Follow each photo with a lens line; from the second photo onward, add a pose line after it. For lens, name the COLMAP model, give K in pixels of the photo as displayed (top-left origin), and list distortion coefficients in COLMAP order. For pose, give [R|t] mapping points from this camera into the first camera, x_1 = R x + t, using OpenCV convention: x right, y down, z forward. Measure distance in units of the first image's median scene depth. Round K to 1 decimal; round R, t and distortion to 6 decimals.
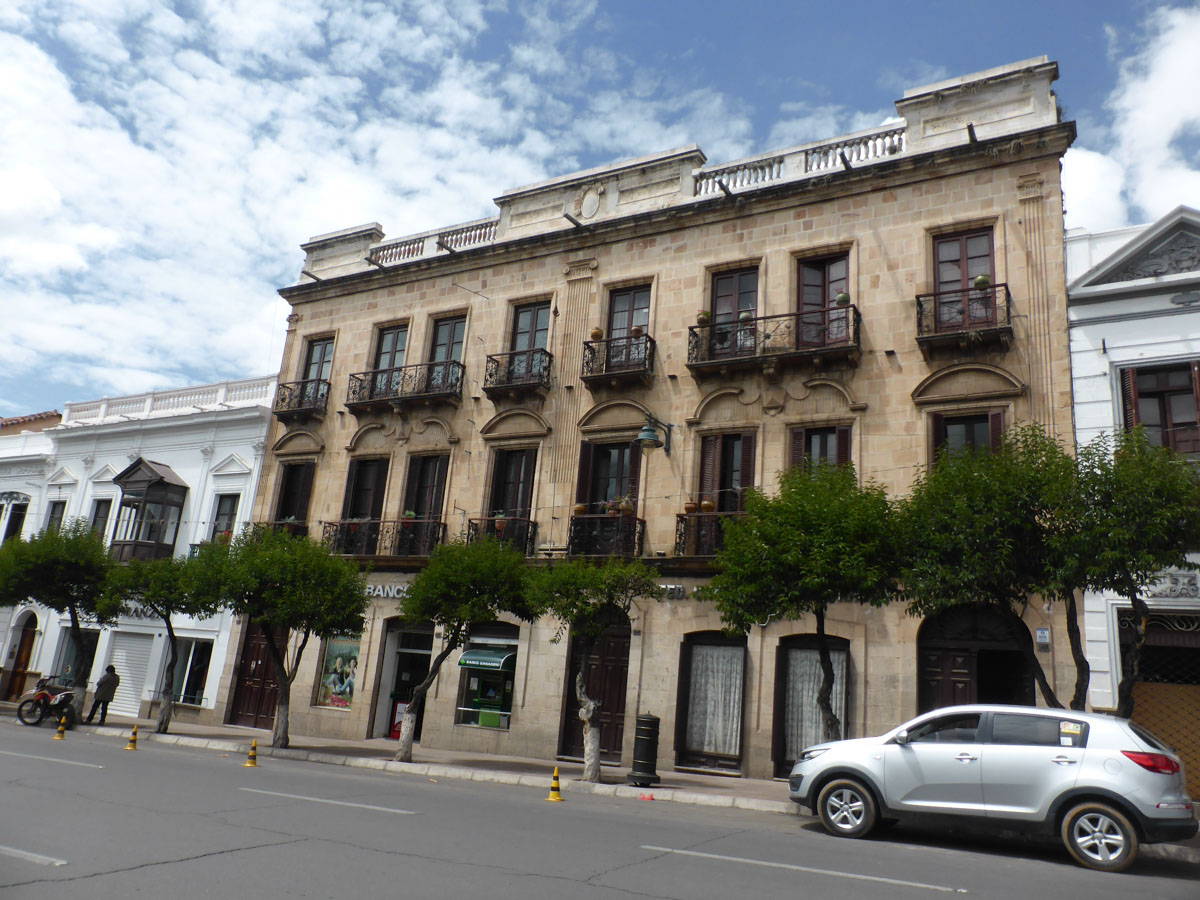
lens RADIAL K [[898.9, 0, 603.7], [0, 898.9, 444.5], [0, 0, 1]] dist [0.036964, 0.013667]
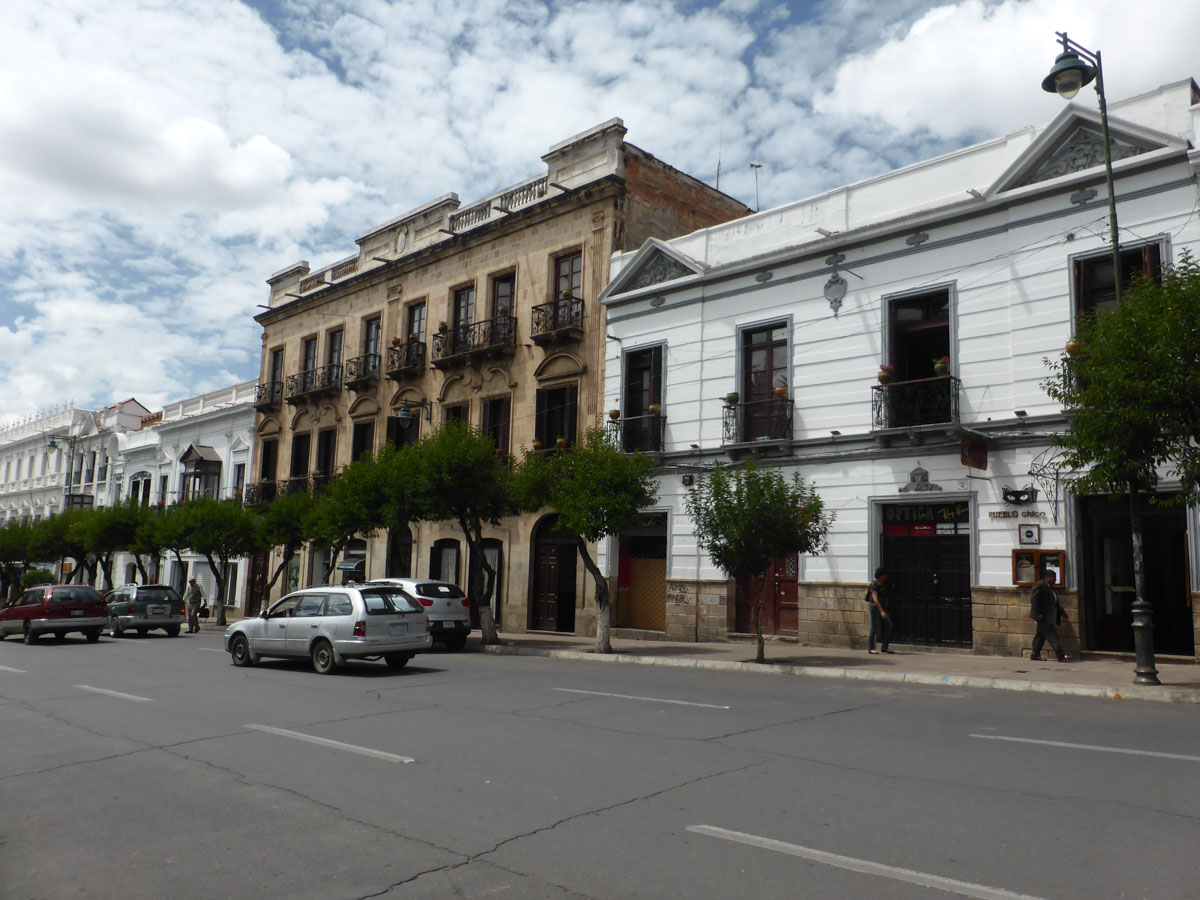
lens RADIAL K [[898.9, 0, 601.7], [0, 898.9, 459.2], [0, 0, 1]] dist [0.036964, 0.013667]
pose [[0.966881, -0.090941, -0.238476, 0.571942], [0.118568, 0.987468, 0.104161, -0.041670], [0.226015, -0.128987, 0.965546, -0.315766]]
